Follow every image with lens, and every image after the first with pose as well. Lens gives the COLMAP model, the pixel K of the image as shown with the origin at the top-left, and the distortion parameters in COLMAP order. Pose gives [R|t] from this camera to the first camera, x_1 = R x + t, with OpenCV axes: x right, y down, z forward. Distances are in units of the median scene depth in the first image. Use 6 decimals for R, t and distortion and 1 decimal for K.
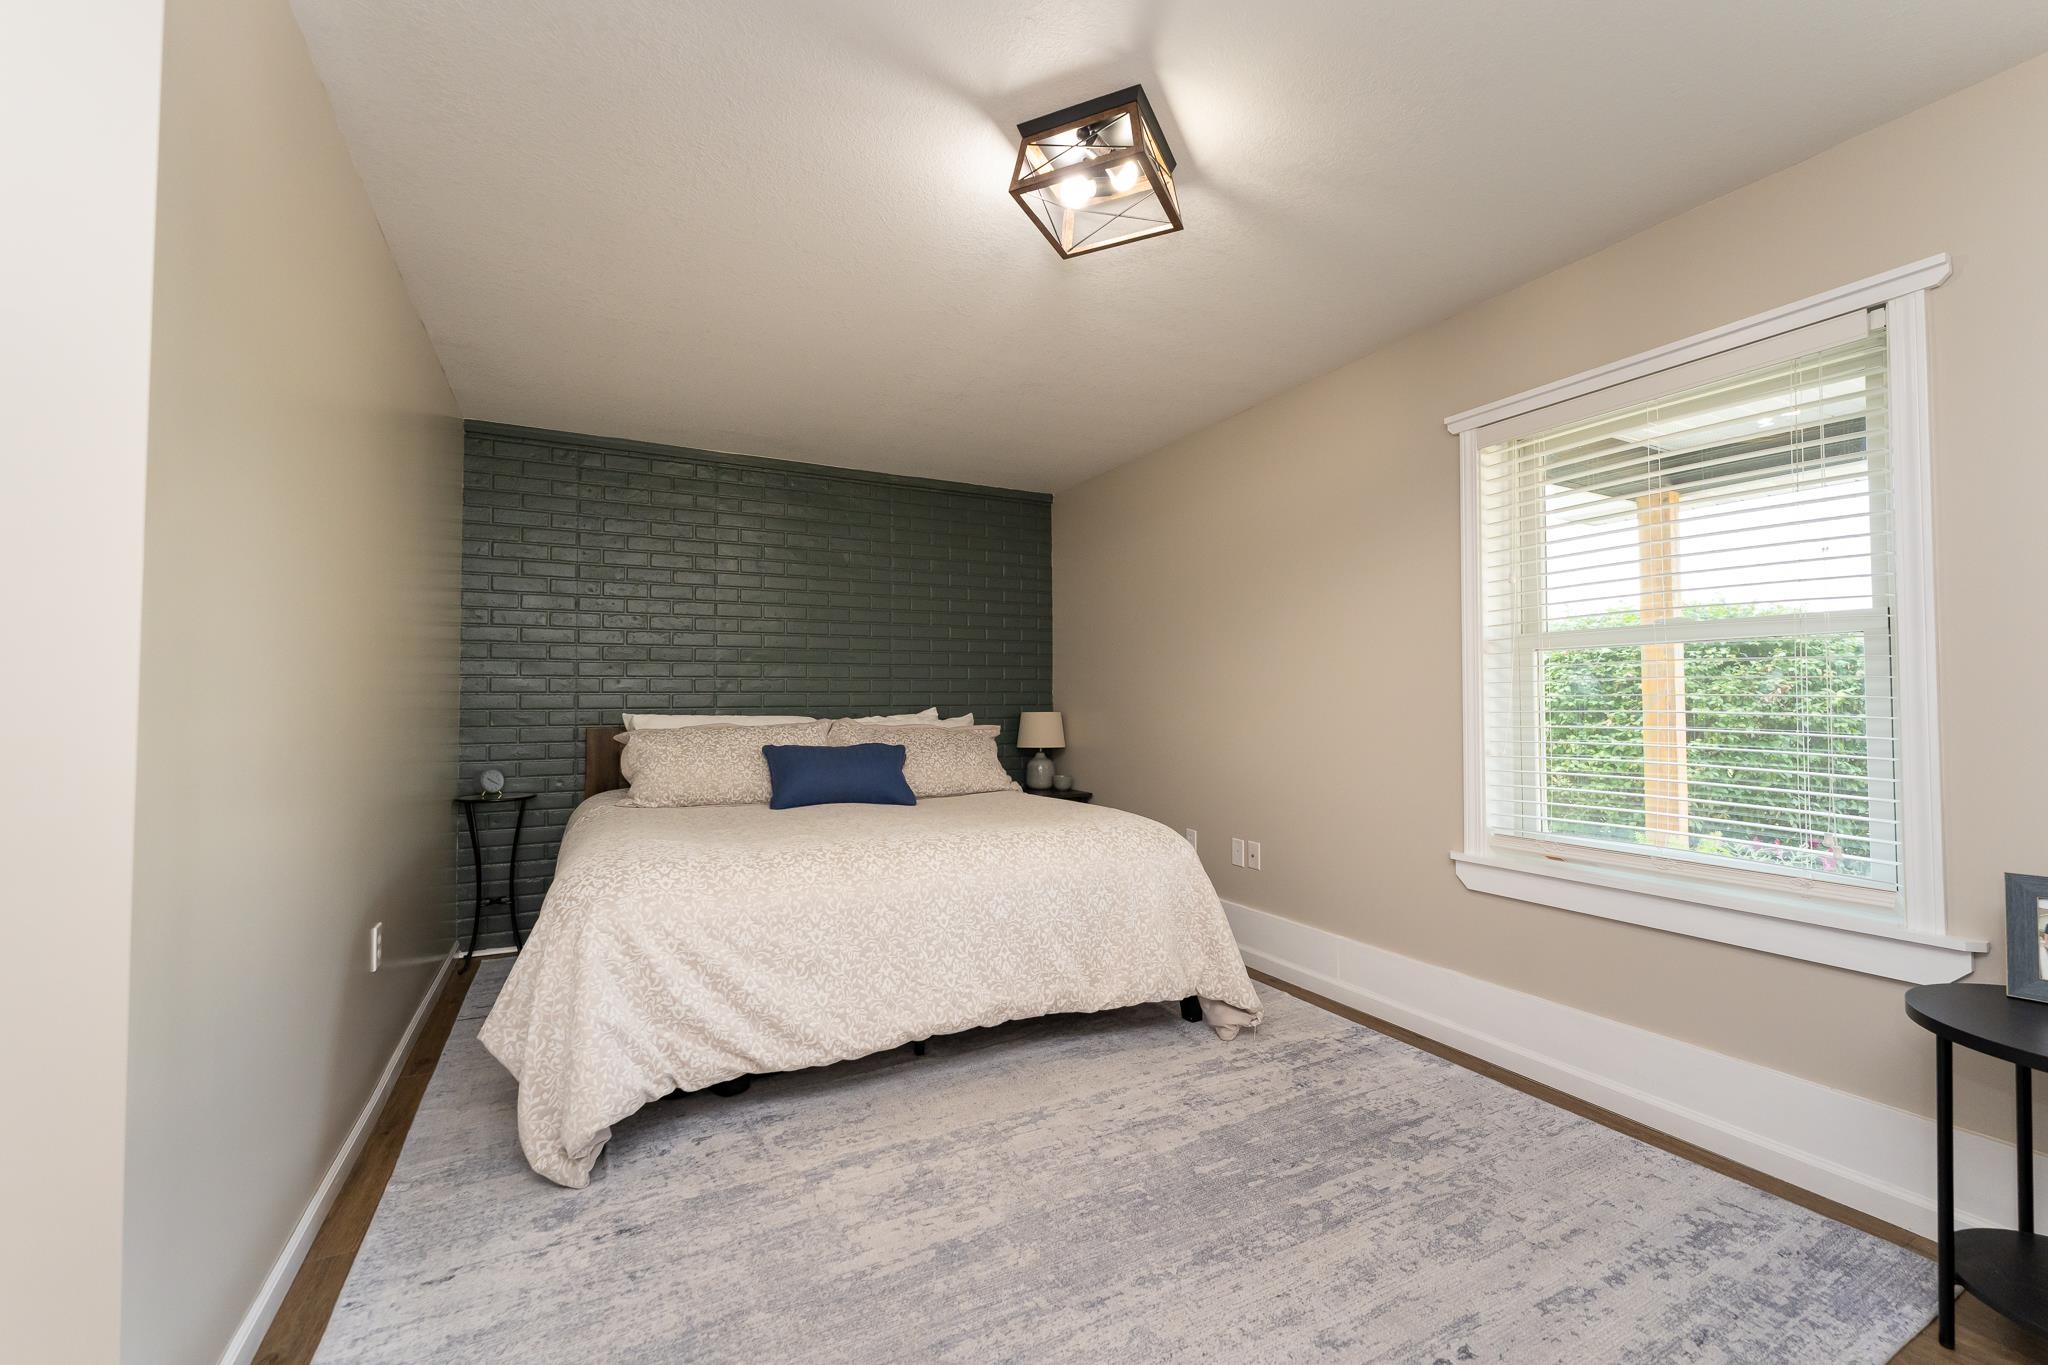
lens RADIAL K [[821.4, 0, 1017.2], [0, 821.4, 686.2], [0, 0, 1]] dist [-0.001780, 0.000116]
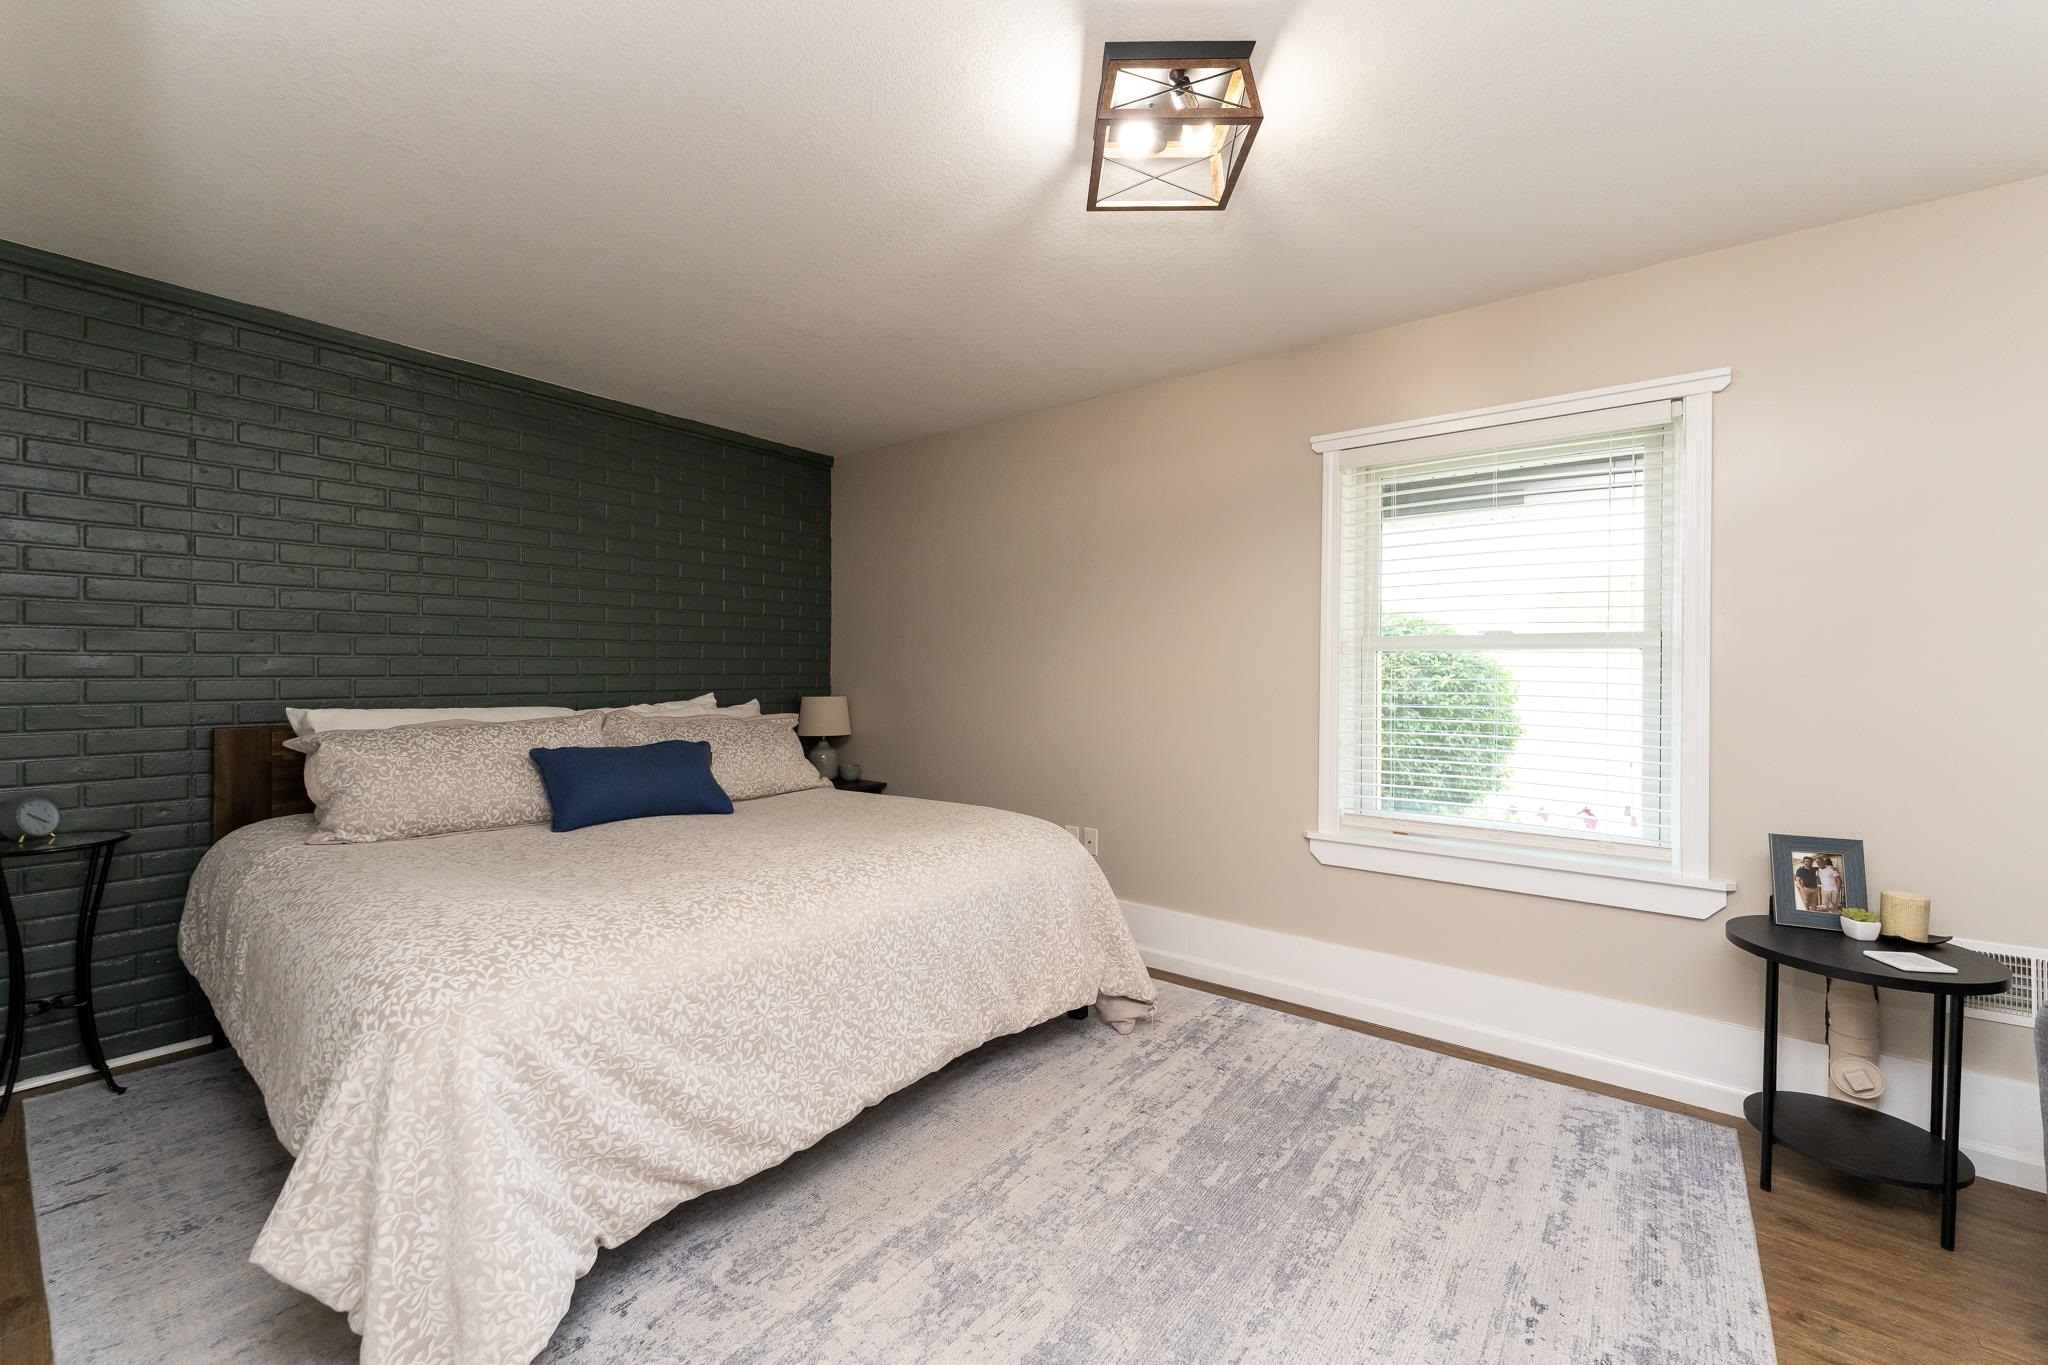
lens RADIAL K [[821.4, 0, 1026.2], [0, 821.4, 679.6], [0, 0, 1]] dist [-0.001780, 0.000116]
pose [[0.911928, 0.003460, 0.410335, -0.308697], [-0.015016, 0.999576, 0.024944, -0.028434], [-0.410075, -0.028909, 0.911594, 0.169605]]
